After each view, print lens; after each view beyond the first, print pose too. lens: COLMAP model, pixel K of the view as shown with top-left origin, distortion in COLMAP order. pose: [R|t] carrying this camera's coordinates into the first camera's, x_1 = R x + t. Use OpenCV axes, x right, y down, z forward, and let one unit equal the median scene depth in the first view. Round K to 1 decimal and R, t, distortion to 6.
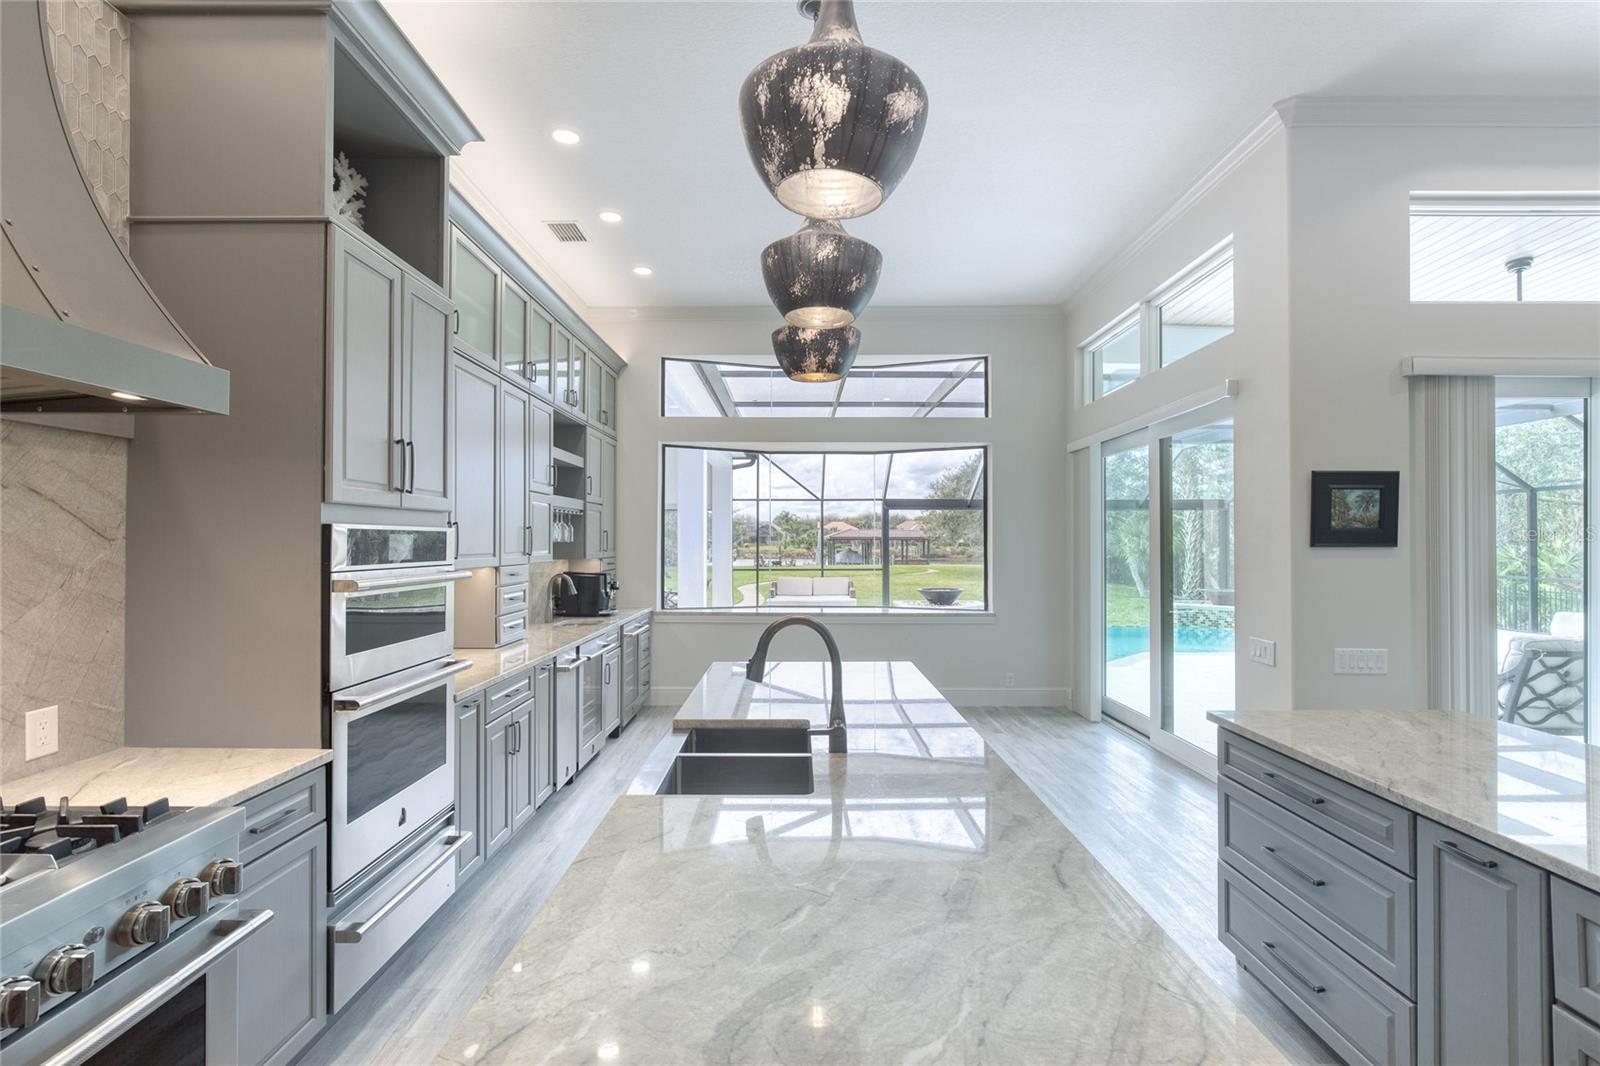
lens RADIAL K [[751.6, 0, 809.2], [0, 751.6, 535.9], [0, 0, 1]] dist [-0.005844, 0.000376]
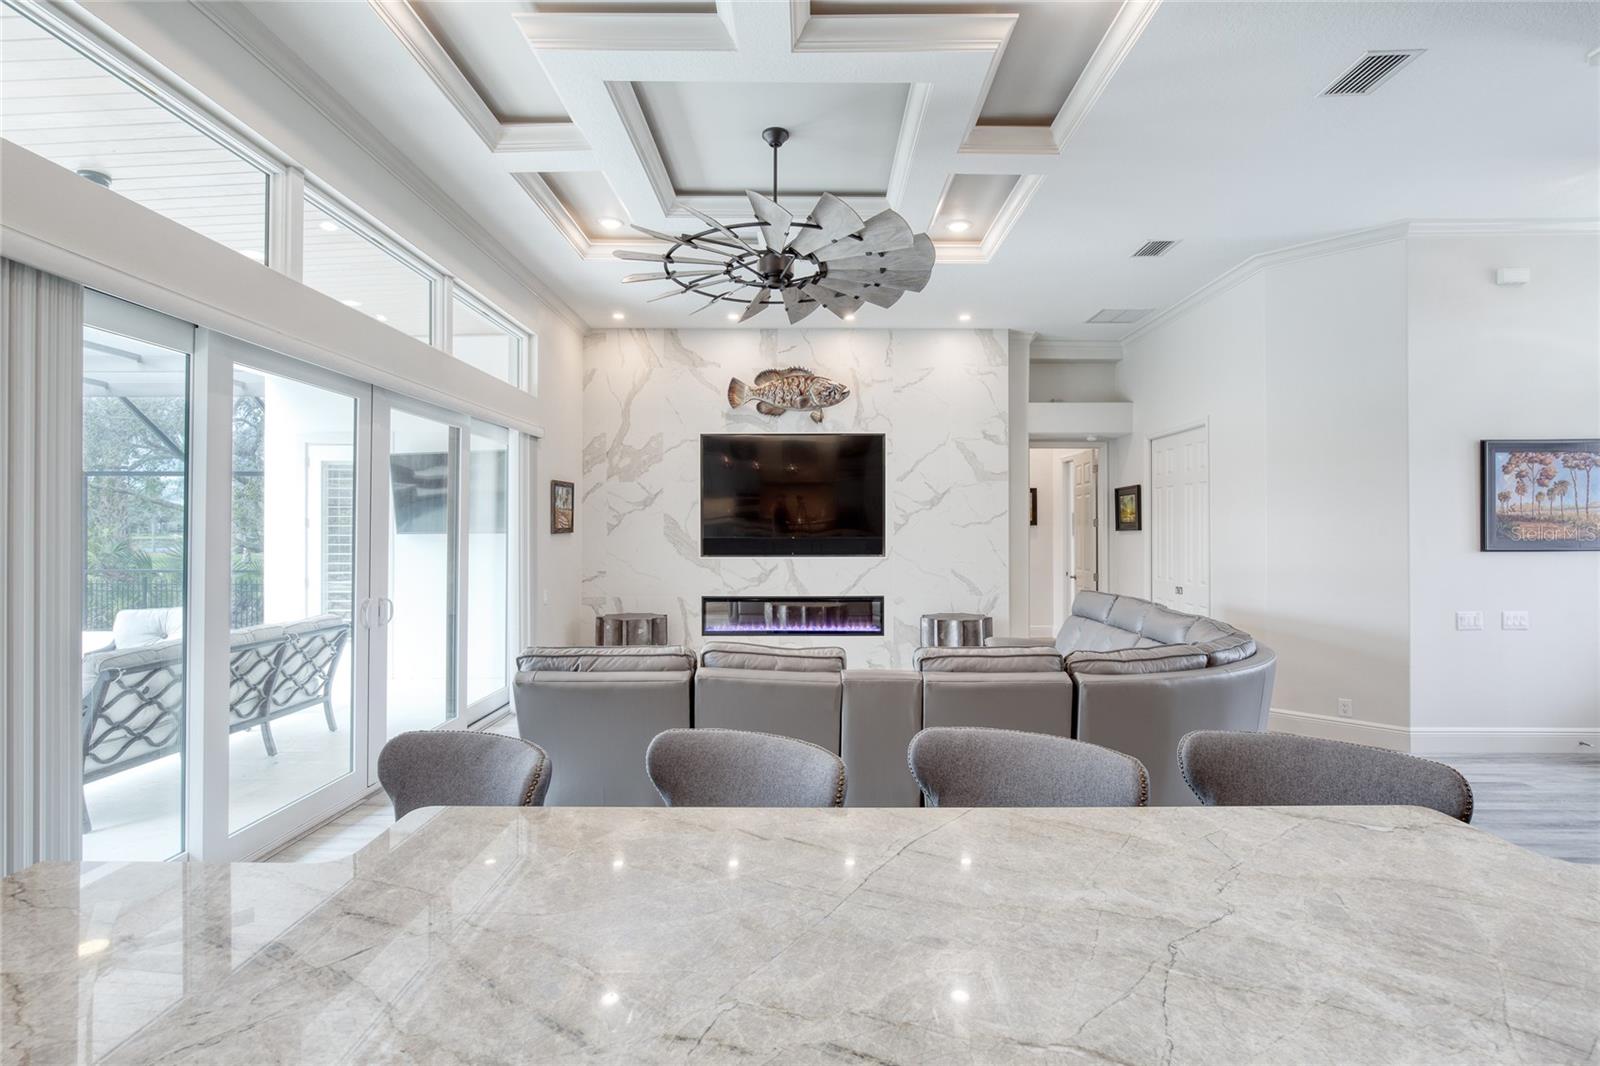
lens RADIAL K [[756.4, 0, 798.8], [0, 756.4, 526.7], [0, 0, 1]] dist [-0.008065, -0.000803]
pose [[0.025720, 0.002997, 0.999665, 0.194217], [-0.006953, 0.999972, -0.002819, -0.000148], [-0.999645, -0.006878, 0.025740, 0.251821]]
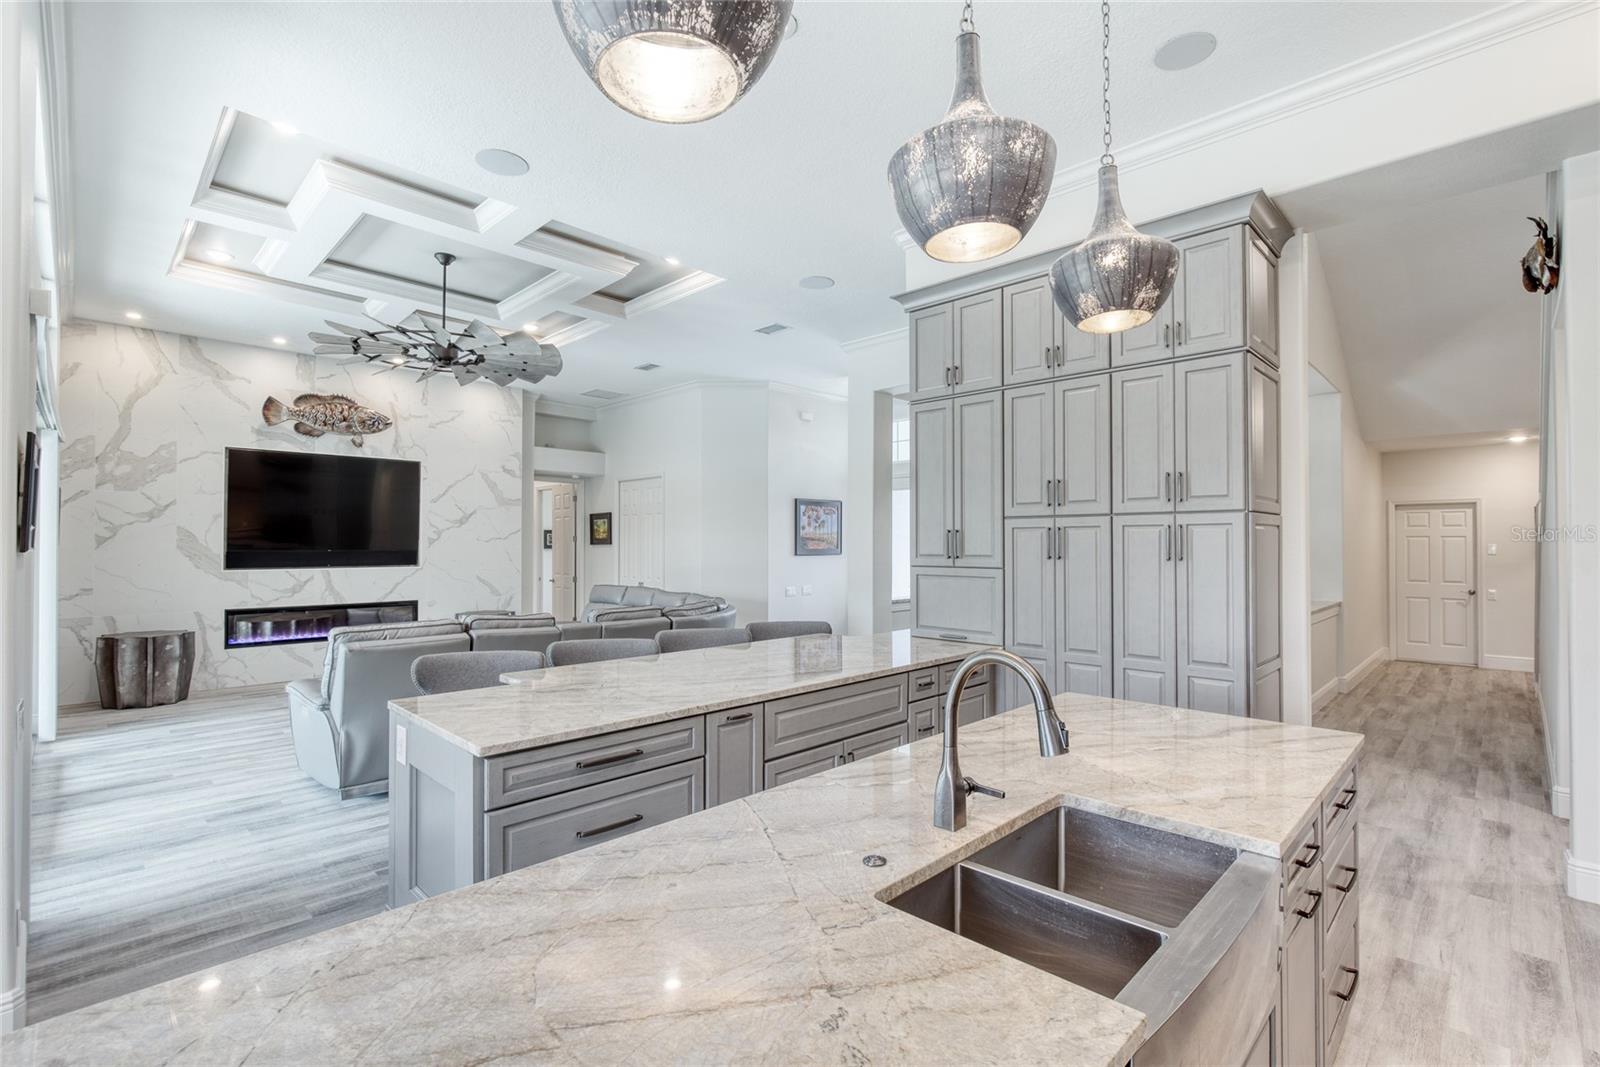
lens RADIAL K [[751.6, 0, 809.2], [0, 751.6, 536.4], [0, 0, 1]] dist [-0.005844, 0.000376]
pose [[-0.712297, 0.005978, 0.701853, -0.196533], [-0.007446, 0.999843, -0.016073, 0.005540], [-0.701839, -0.016675, -0.712141, 0.756548]]
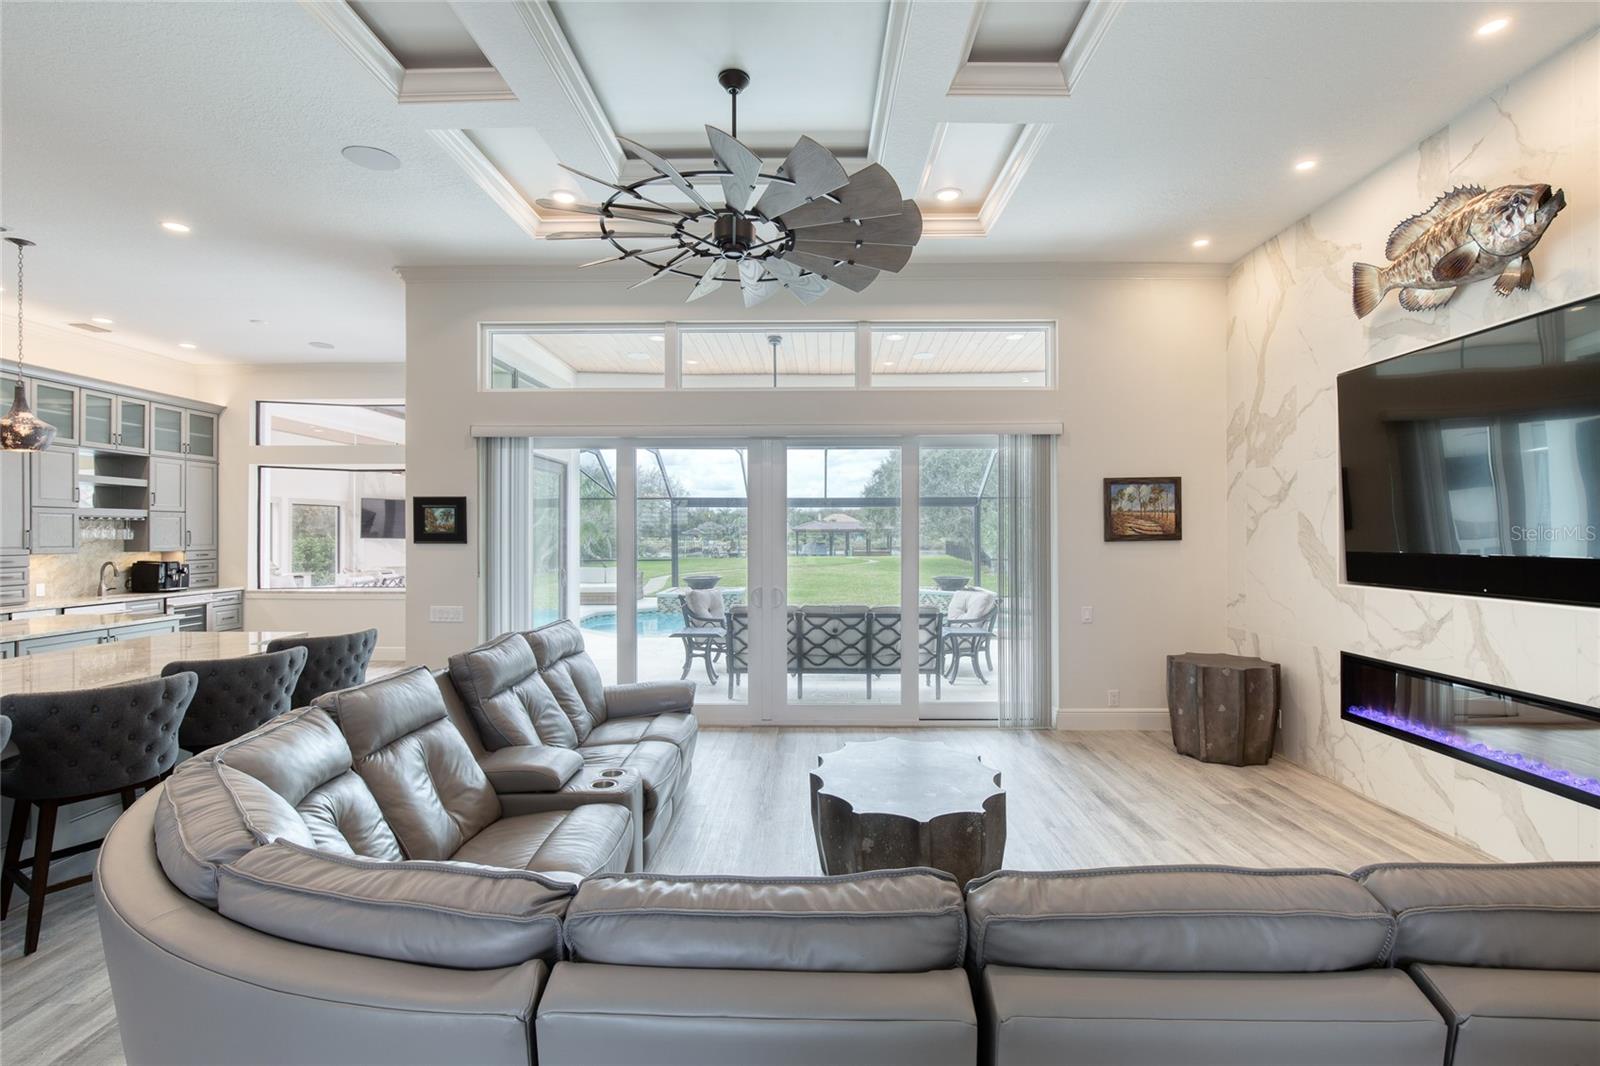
lens RADIAL K [[751.6, 0, 809.2], [0, 751.6, 535.9], [0, 0, 1]] dist [-0.005844, 0.000376]
pose [[0.999721, -0.003701, -0.023350, 1.145399], [0.003957, 0.999932, 0.010933, -0.011932], [0.023308, -0.011023, 0.999668, -0.442973]]
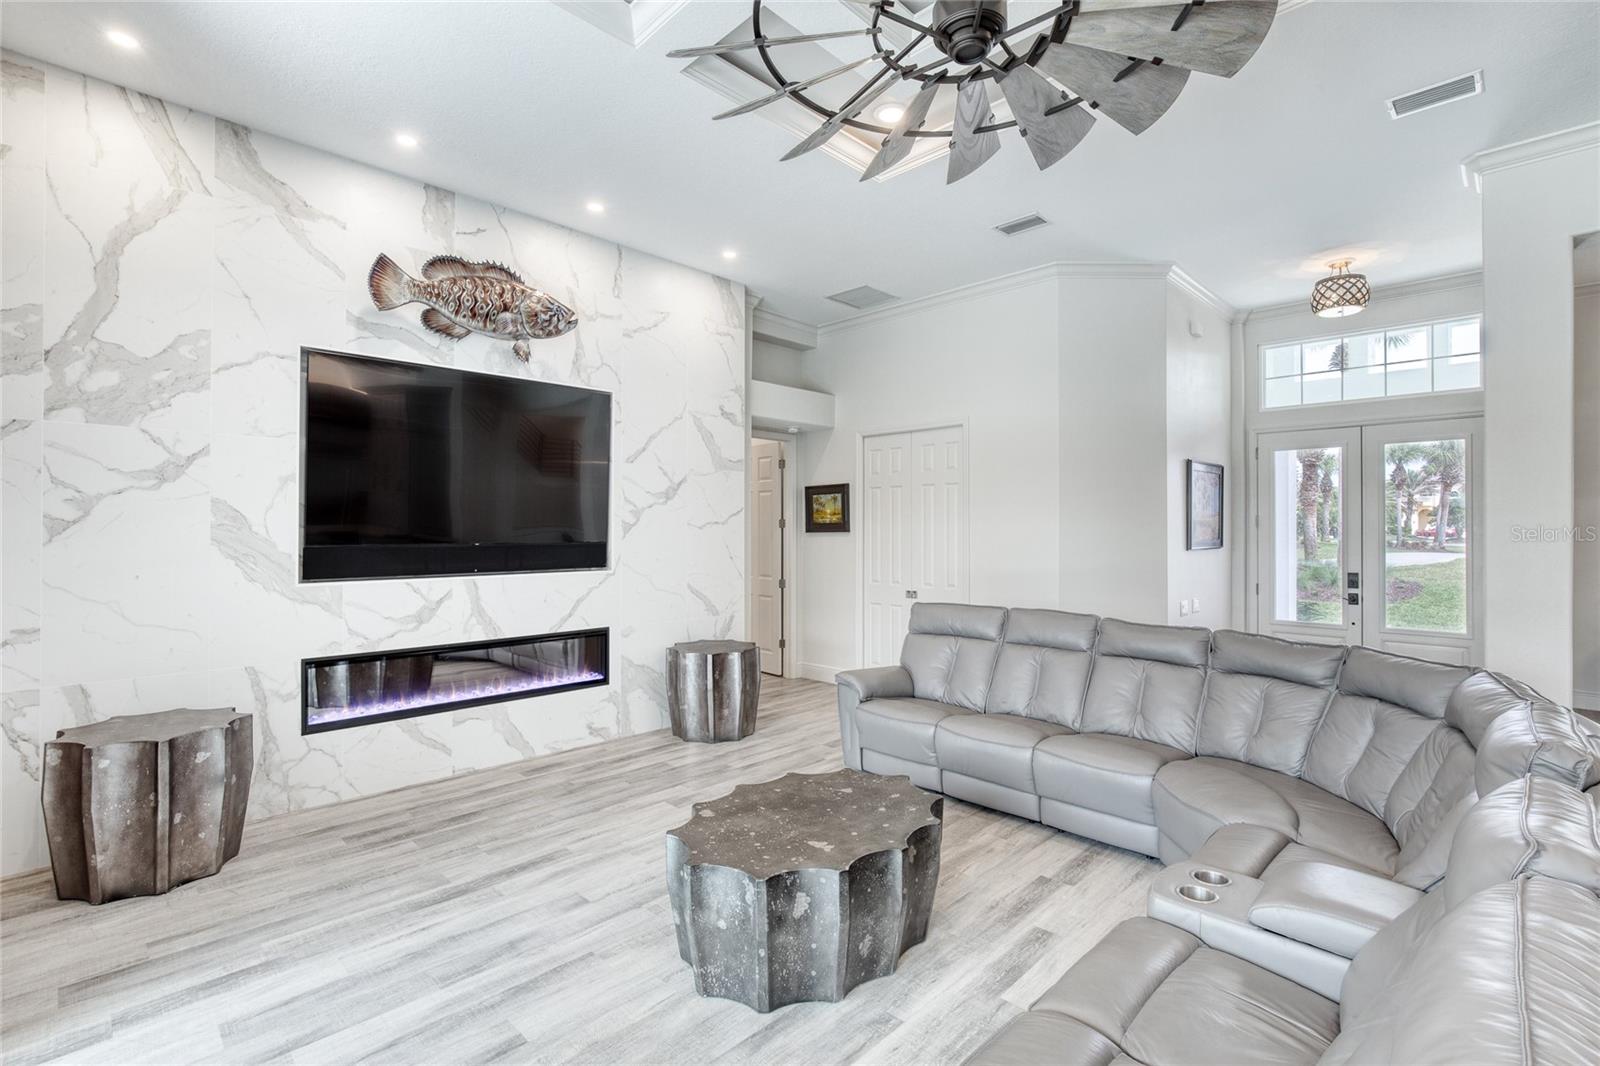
lens RADIAL K [[758.4, 0, 806.6], [0, 758.4, 525.5], [0, 0, 1]] dist [-0.003808, -0.000205]
pose [[-0.709799, 0.002642, 0.704399, 0.805635], [-0.006984, 0.999917, -0.010788, 0.001751], [-0.704369, -0.012577, -0.709722, 0.695617]]
